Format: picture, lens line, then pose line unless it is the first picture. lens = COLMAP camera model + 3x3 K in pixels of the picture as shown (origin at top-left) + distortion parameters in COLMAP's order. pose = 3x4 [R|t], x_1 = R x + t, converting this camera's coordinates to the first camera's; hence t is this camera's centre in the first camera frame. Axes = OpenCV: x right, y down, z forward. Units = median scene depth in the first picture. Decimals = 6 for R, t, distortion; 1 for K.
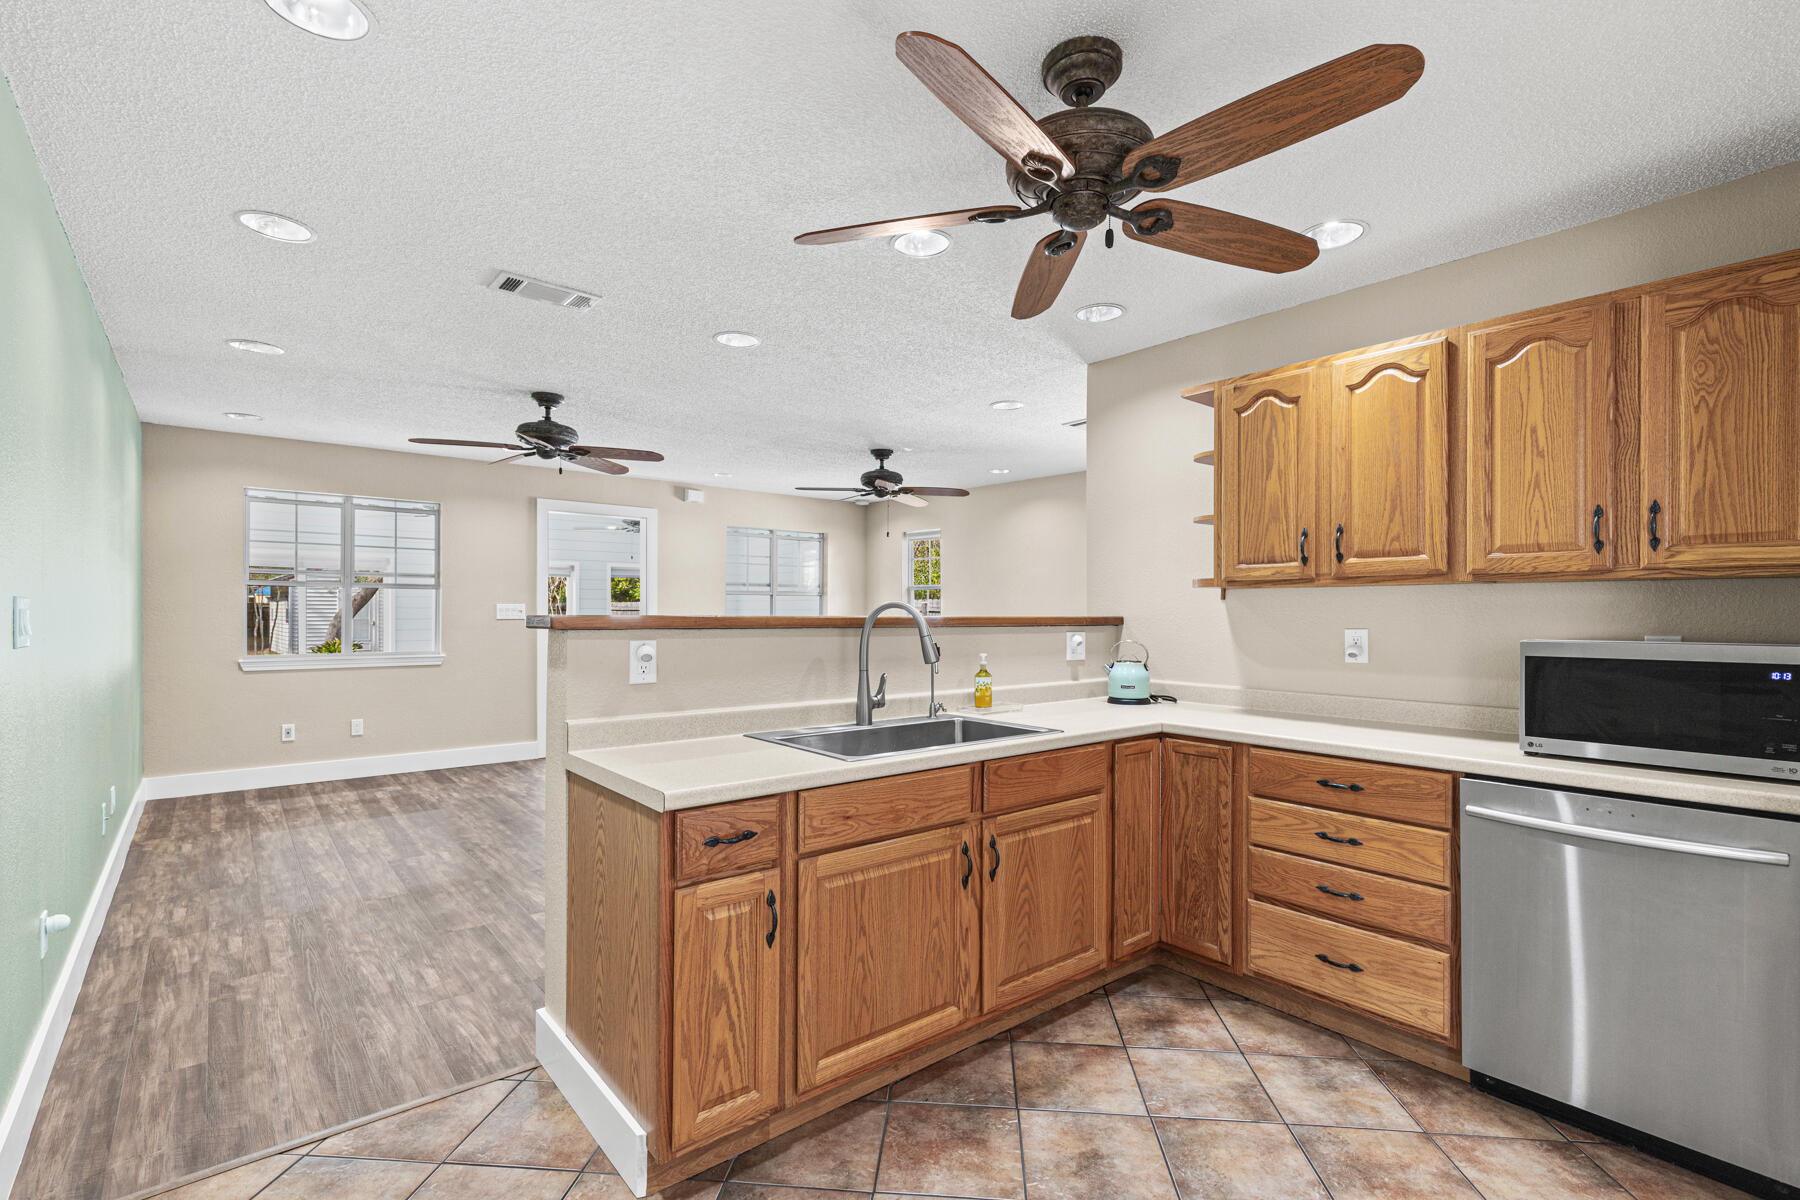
lens RADIAL K [[827.8, 0, 907.3], [0, 827.8, 606.8], [0, 0, 1]] dist [-0.001006, -0.000392]
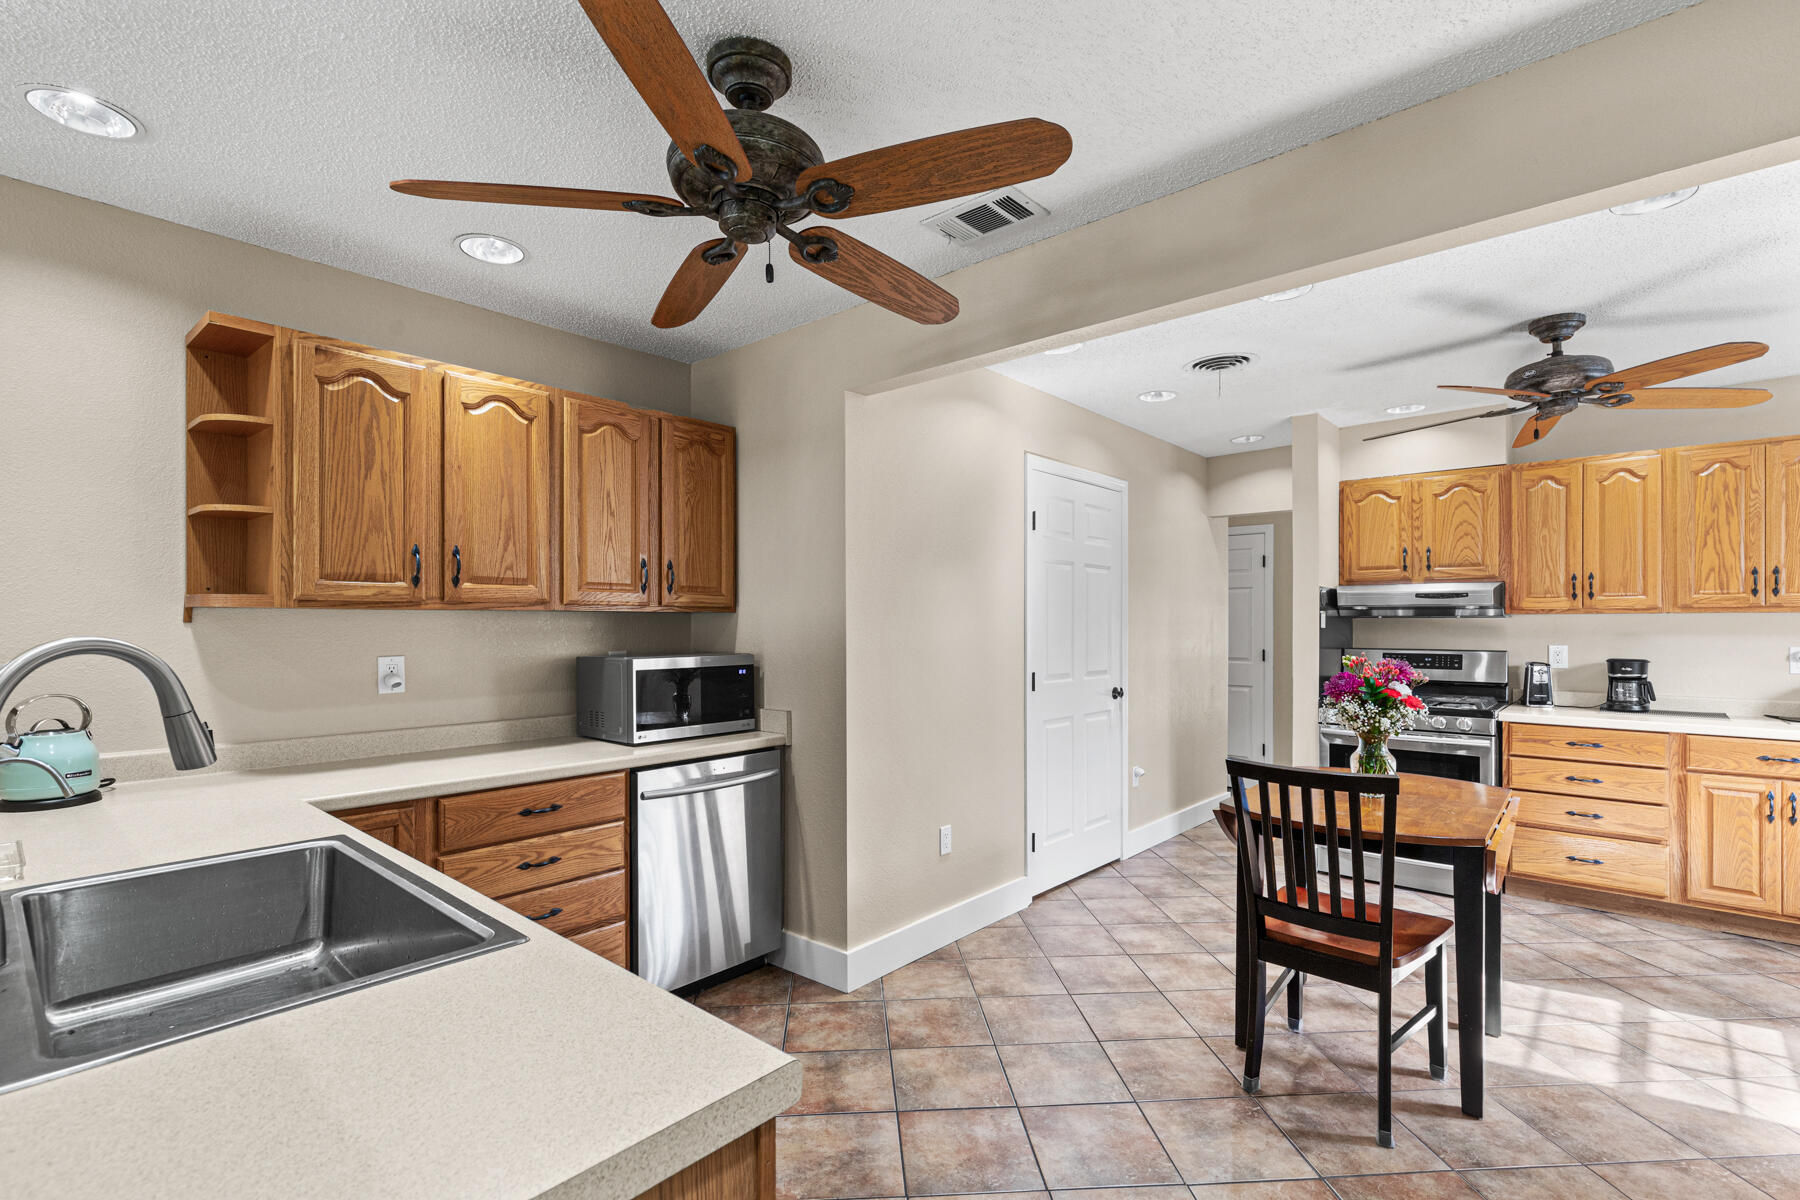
lens RADIAL K [[808.8, 0, 905.2], [0, 808.8, 617.0], [0, 0, 1]] dist [0.002456, 0.000146]
pose [[-0.158864, 0.005415, 0.987286, -0.497046], [-0.005592, 0.999964, -0.006384, -0.016270], [-0.987285, -0.006535, -0.158828, 0.670469]]
